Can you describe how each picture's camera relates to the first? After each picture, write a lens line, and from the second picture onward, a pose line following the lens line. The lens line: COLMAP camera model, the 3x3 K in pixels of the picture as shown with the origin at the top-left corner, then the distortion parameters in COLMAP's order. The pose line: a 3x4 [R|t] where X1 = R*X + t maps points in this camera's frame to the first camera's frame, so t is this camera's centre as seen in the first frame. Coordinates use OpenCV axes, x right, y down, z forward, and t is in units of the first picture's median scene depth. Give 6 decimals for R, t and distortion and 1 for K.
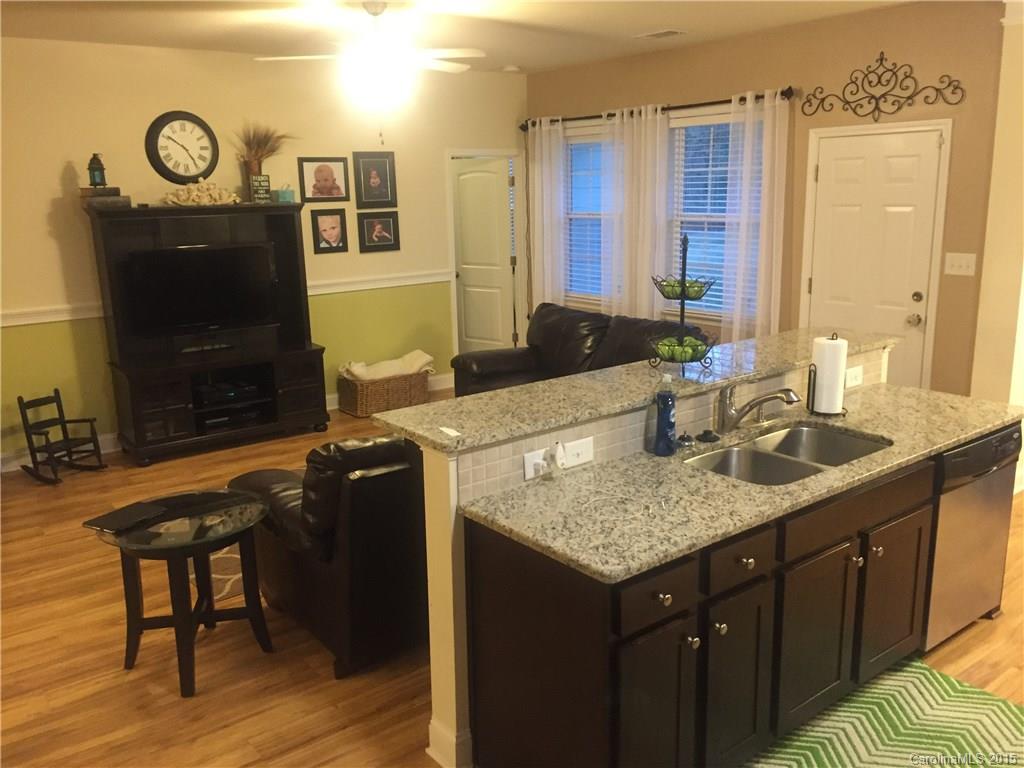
lens RADIAL K [[854.5, 0, 512.0], [0, 854.5, 384.0], [0, 0, 1]] dist [0.063272, -0.096226]
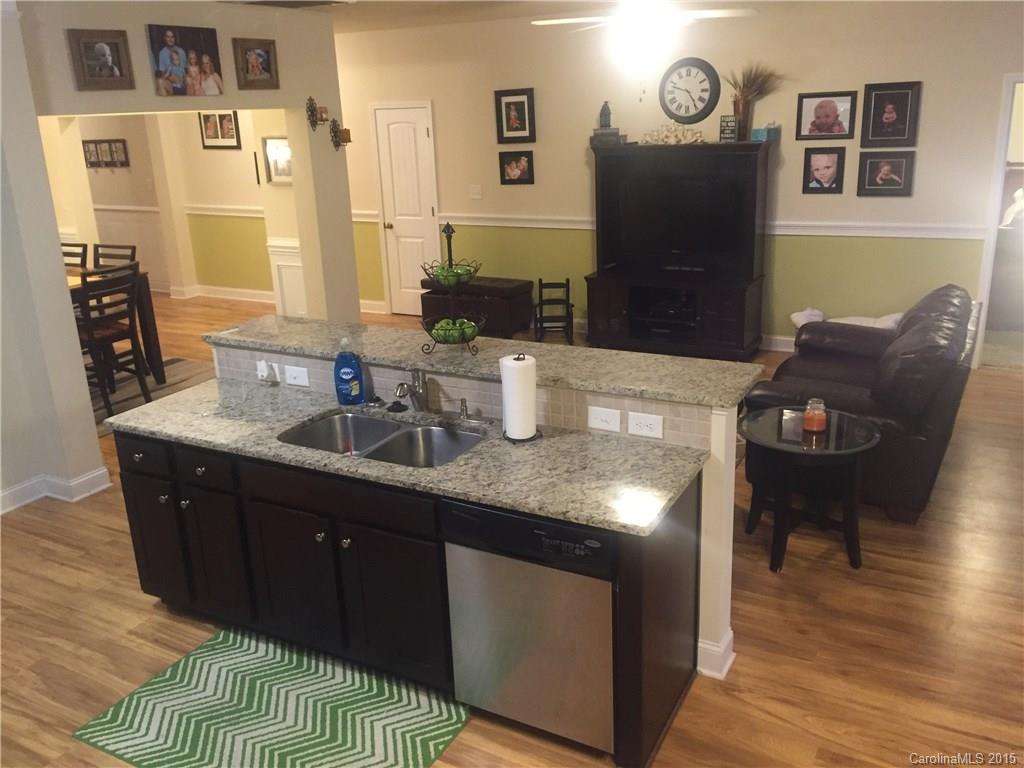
lens RADIAL K [[854.5, 0, 512.0], [0, 854.5, 384.0], [0, 0, 1]] dist [0.063272, -0.096226]
pose [[0.397865, 0.282867, -0.872749, 0.565727], [-0.181779, 0.956728, 0.227217, -0.106916], [0.899255, 0.068246, 0.432068, 0.290433]]
